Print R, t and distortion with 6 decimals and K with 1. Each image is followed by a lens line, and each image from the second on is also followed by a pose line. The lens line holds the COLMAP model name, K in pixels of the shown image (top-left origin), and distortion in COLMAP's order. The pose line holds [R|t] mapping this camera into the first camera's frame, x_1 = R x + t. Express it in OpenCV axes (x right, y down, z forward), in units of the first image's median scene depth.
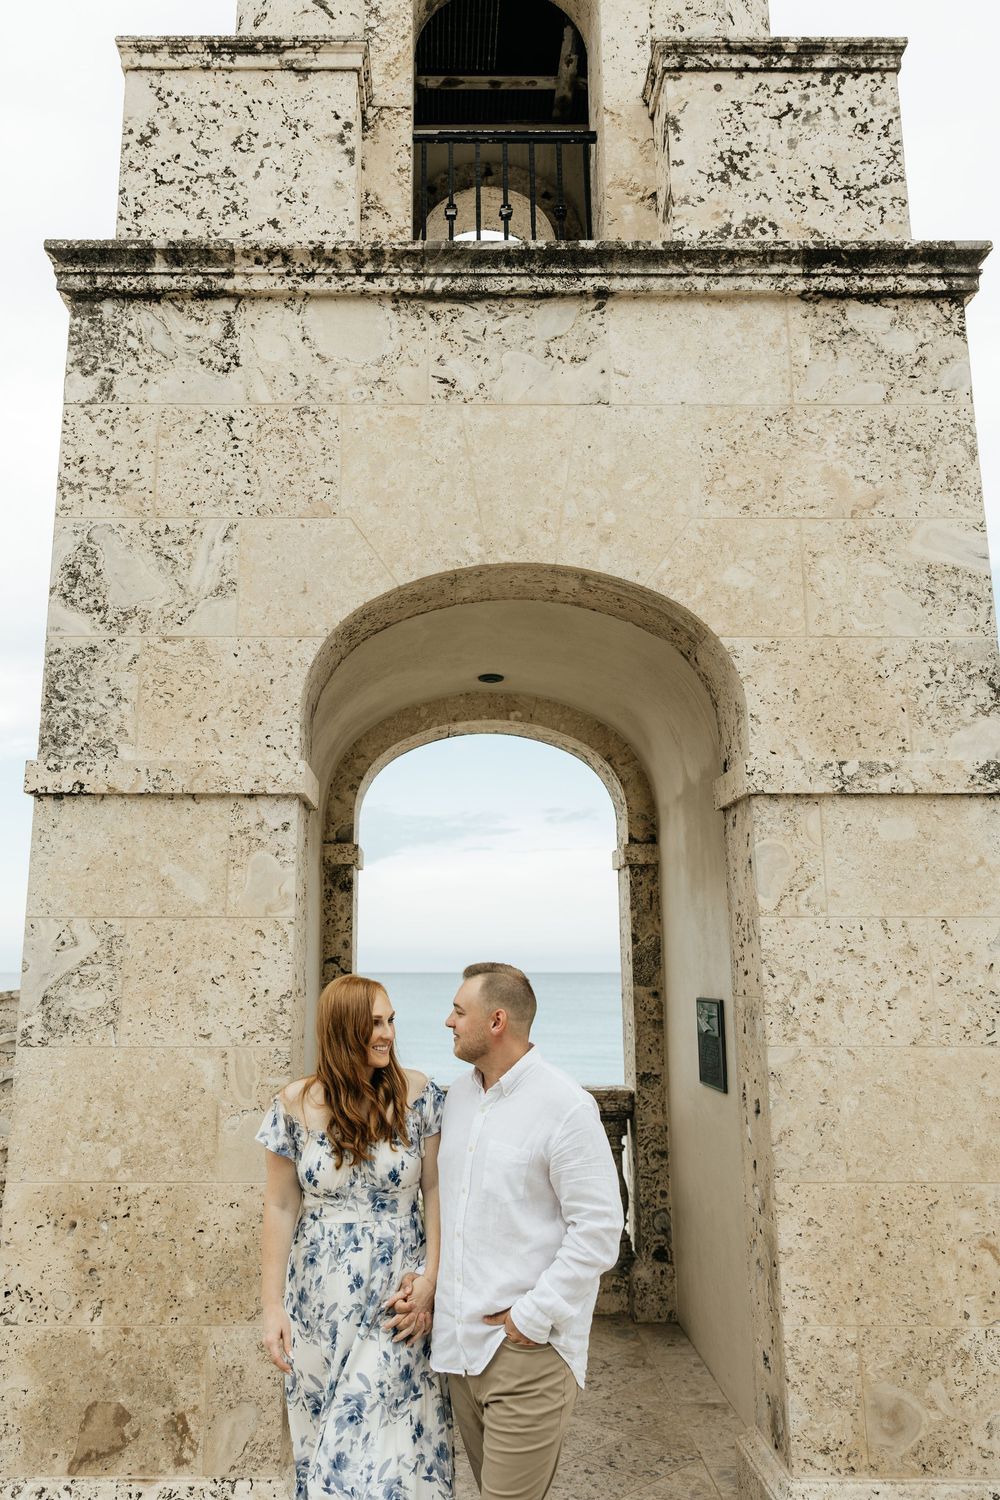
lens RADIAL K [[1275.7, 0, 499.4], [0, 1275.7, 757.7], [0, 0, 1]] dist [-0.008819, 0.029354]
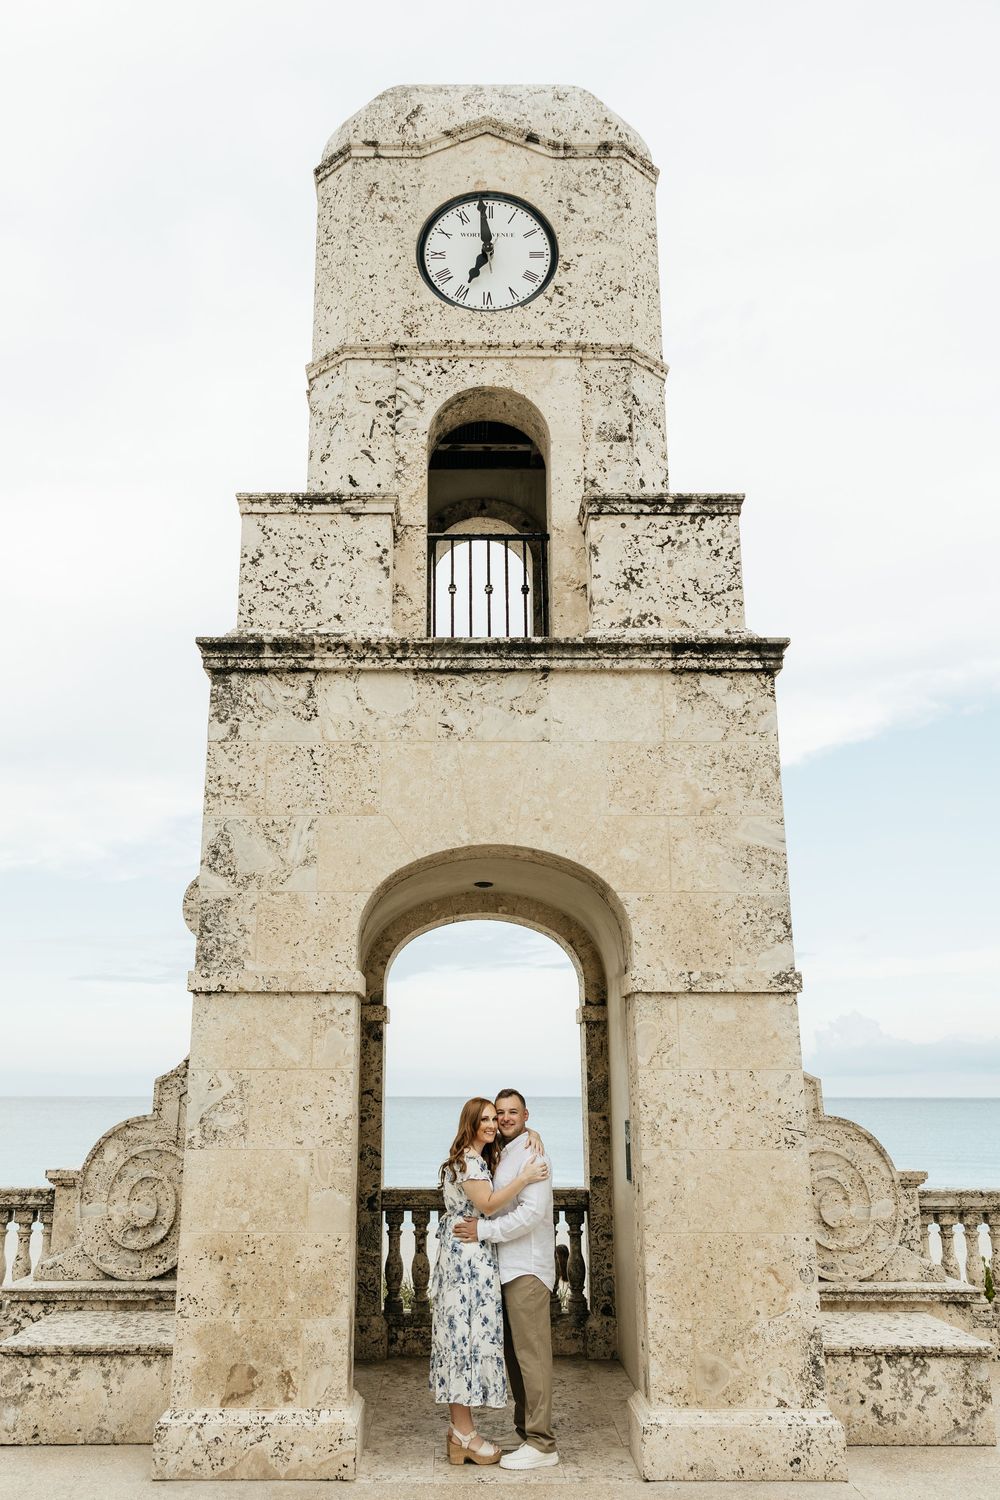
lens RADIAL K [[1498.4, 0, 502.6], [0, 1498.4, 740.8], [0, 0, 1]] dist [-0.002150, 0.000000]
pose [[0.999815, -0.003597, -0.018884, 0.063398], [0.002368, 0.997901, -0.064709, -0.159114], [0.019077, 0.064652, 0.997725, -0.877519]]
